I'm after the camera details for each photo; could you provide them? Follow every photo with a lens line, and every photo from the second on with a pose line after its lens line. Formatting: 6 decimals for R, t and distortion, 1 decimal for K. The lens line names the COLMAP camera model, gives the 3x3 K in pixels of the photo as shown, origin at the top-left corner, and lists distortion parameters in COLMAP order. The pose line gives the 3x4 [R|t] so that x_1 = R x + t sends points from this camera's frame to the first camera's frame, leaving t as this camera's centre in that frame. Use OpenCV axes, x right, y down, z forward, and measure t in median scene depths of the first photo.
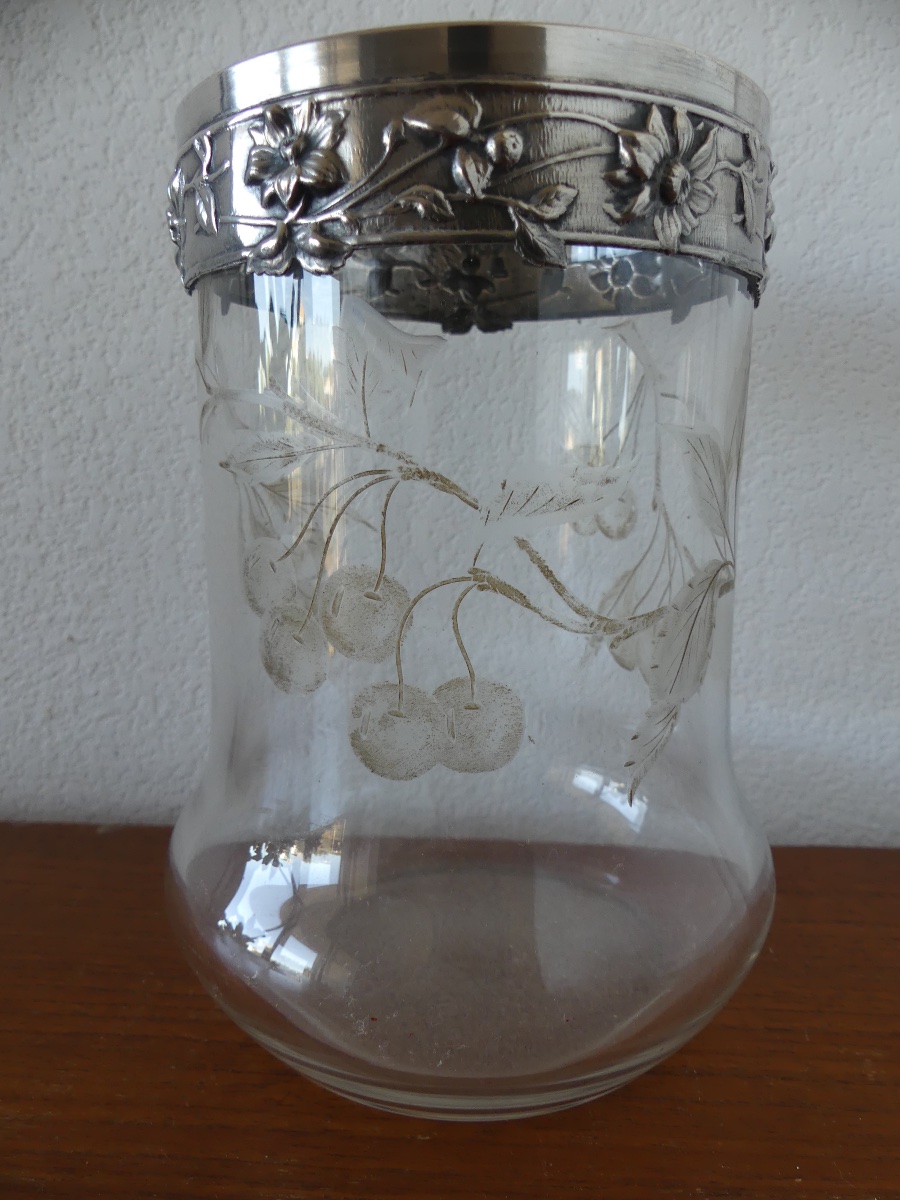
lens RADIAL K [[1057.9, 0, 450.0], [0, 1057.9, 600.0], [0, 0, 1]] dist [0.142103, 0.002047]
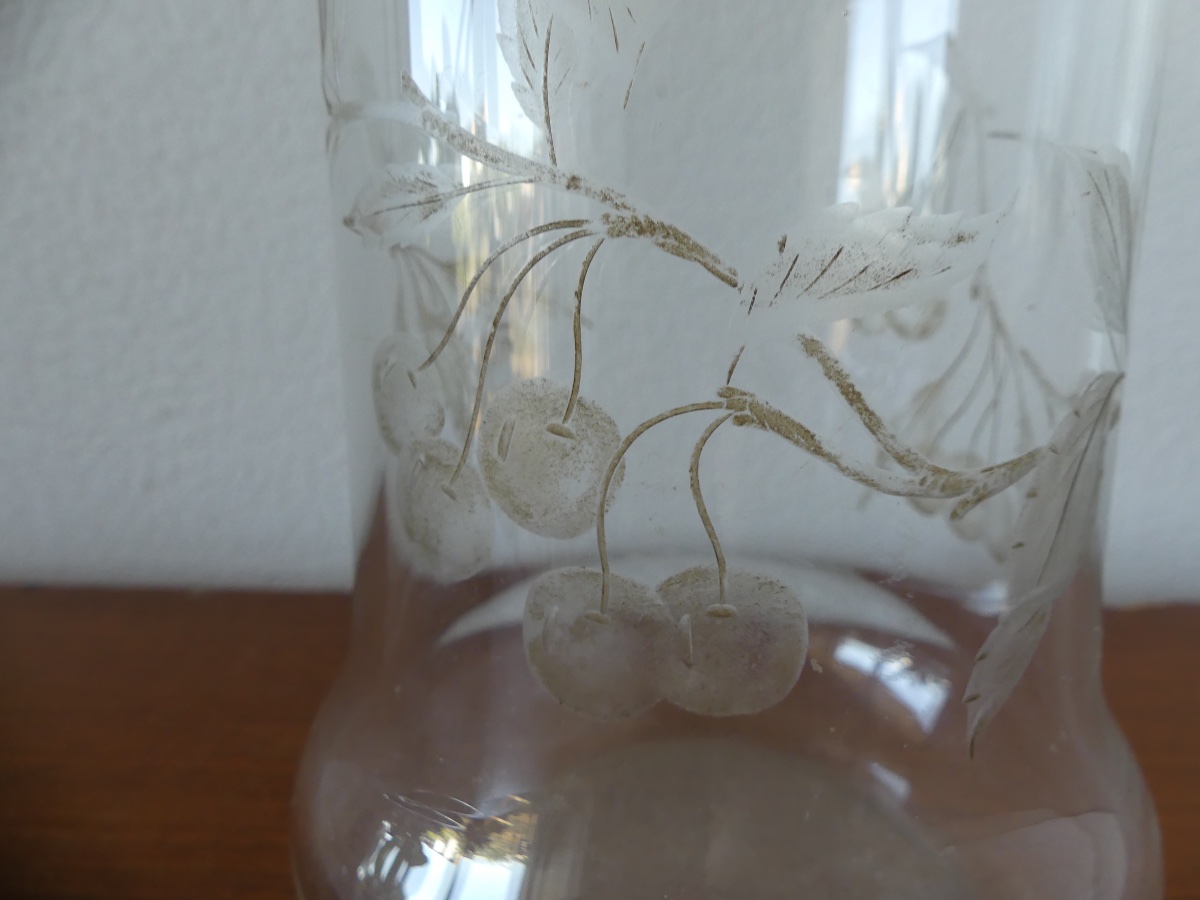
lens RADIAL K [[1057.9, 0, 621.3], [0, 1057.9, 448.9], [0, 0, 1]] dist [0.142103, 0.002047]
pose [[0.998036, 0.013536, -0.061159, -0.000072], [-0.010614, 0.998798, 0.047859, -0.022919], [0.061733, -0.047116, 0.996980, 0.392725]]
